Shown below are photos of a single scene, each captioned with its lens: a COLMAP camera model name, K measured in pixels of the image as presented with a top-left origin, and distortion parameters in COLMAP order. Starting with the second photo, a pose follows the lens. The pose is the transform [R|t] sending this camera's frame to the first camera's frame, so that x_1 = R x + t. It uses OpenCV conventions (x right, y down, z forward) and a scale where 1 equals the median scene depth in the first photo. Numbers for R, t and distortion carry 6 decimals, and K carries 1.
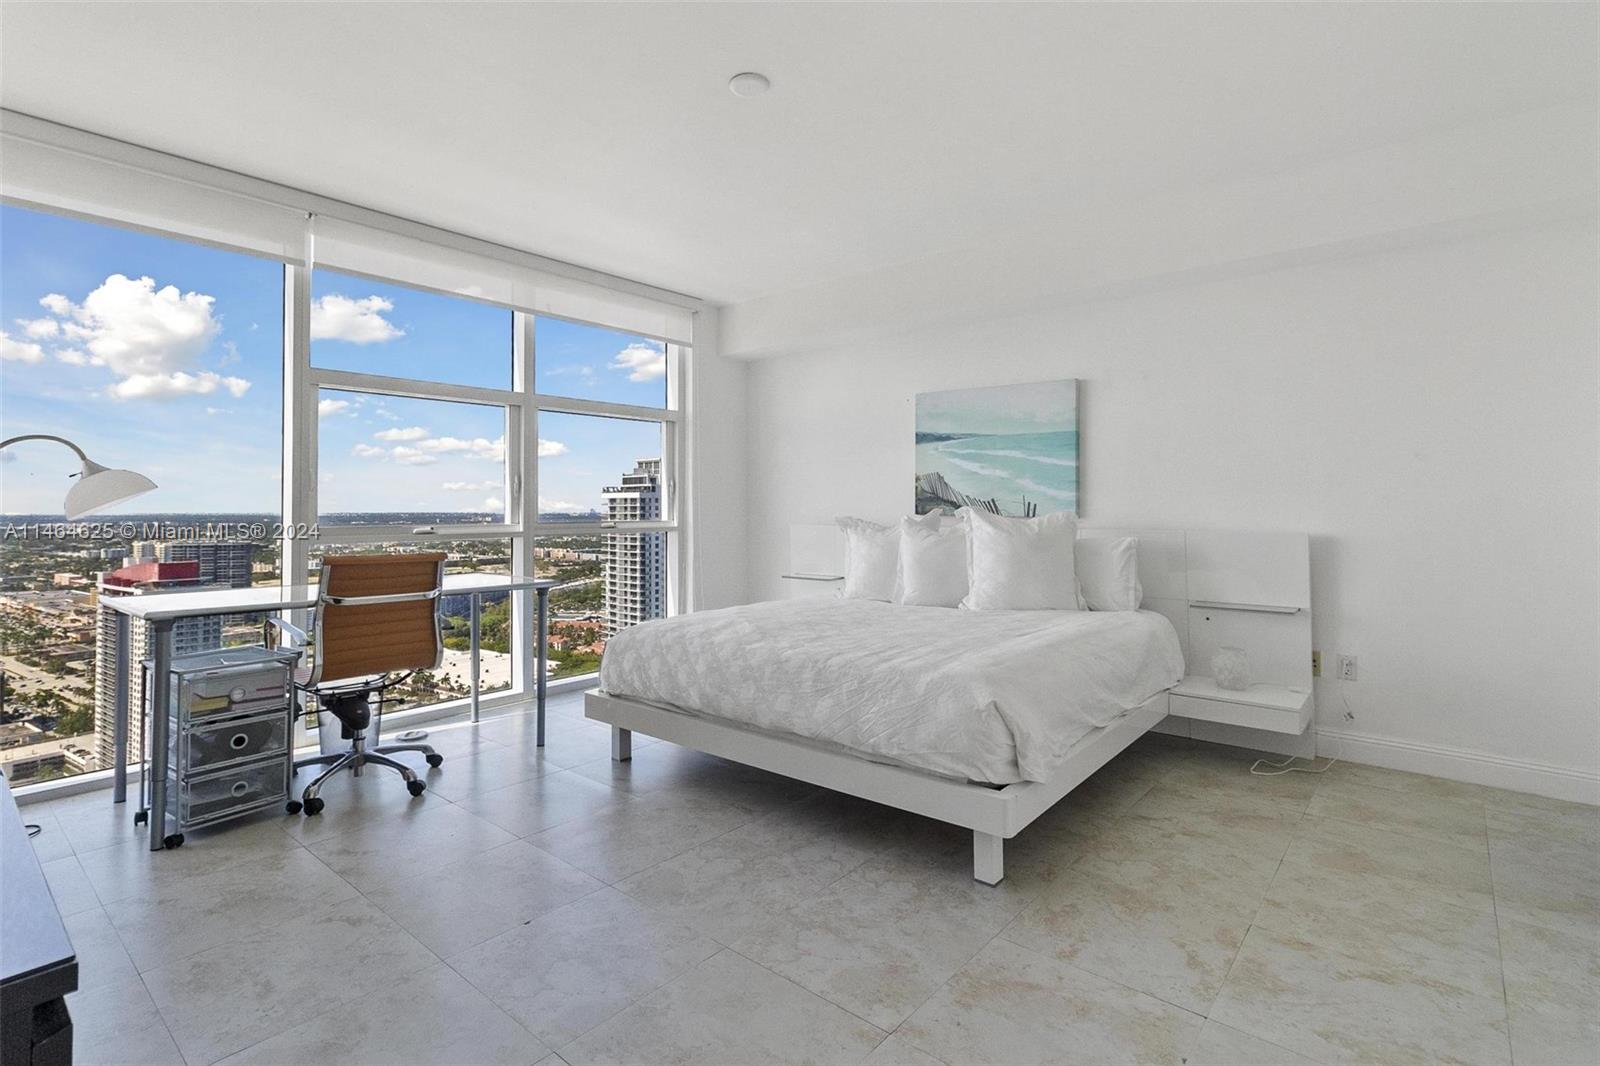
lens RADIAL K [[801.0, 0, 784.0], [0, 801.0, 477.6], [0, 0, 1]] dist [0.053670, 0.000181]
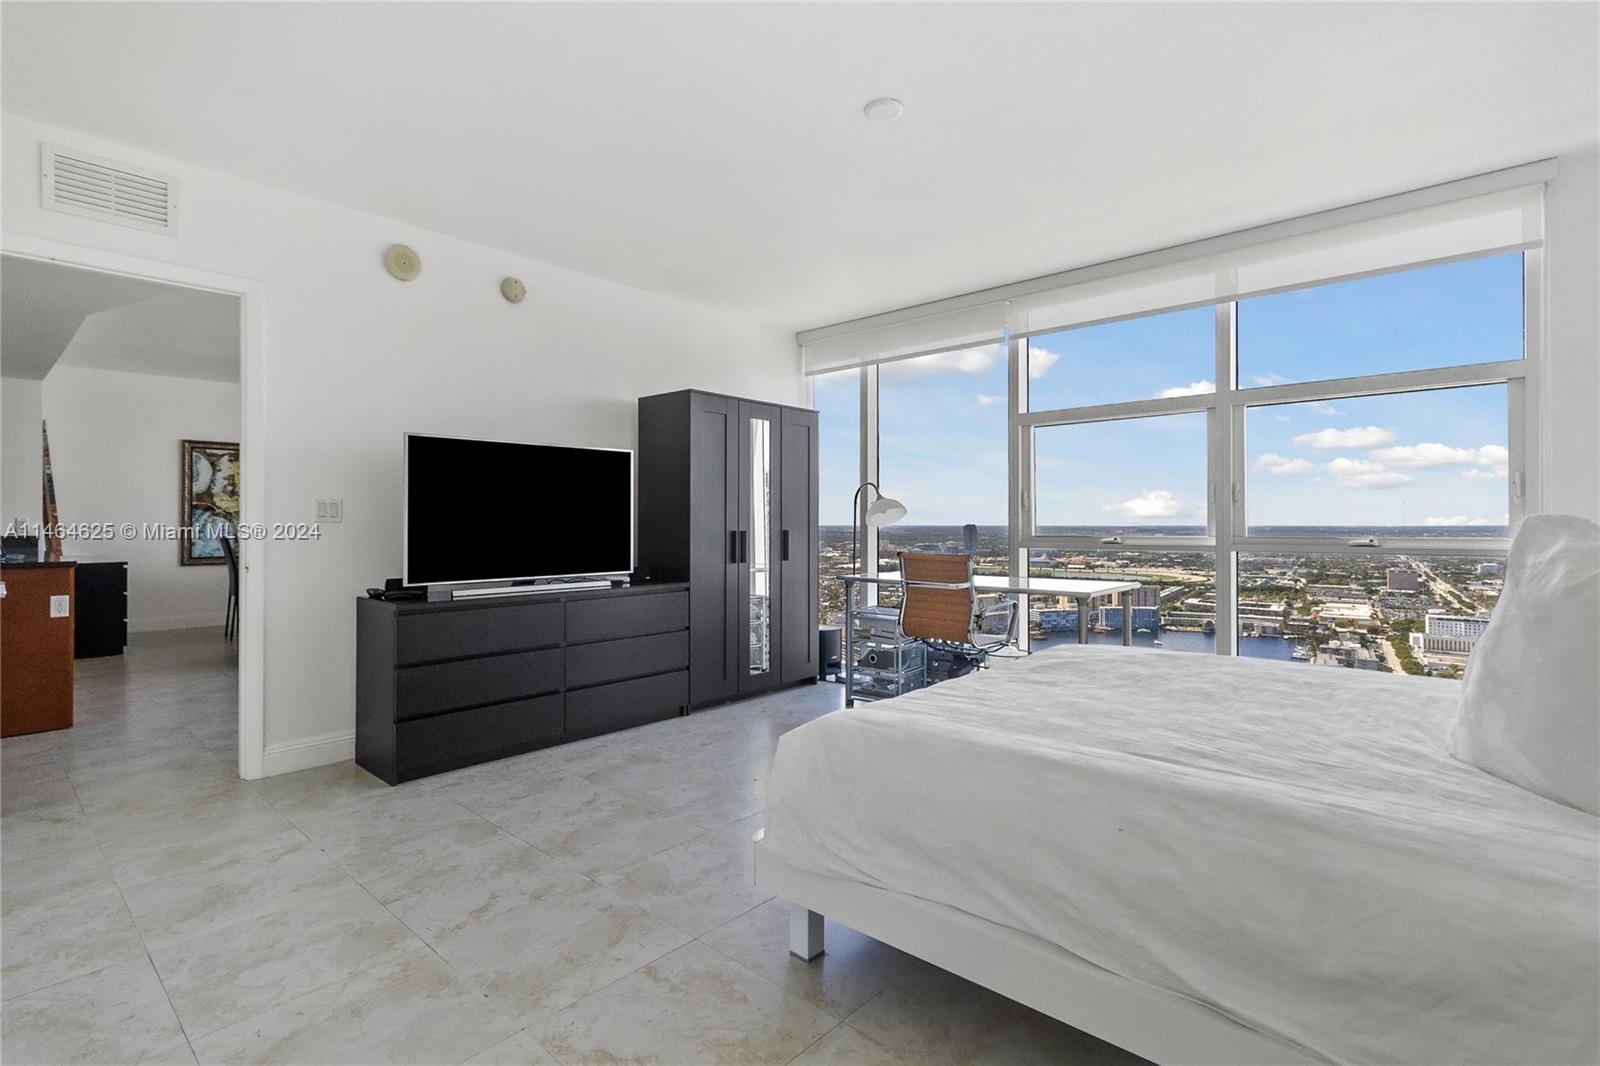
lens RADIAL K [[770.8, 0, 800.1], [0, 770.8, 507.1], [0, 0, 1]] dist [0.002960, 0.000455]
pose [[-0.039264, -0.028643, -0.998818, 0.647479], [0.028679, 0.999145, -0.029780, 0.041141], [0.998817, -0.029814, -0.038409, 0.661568]]
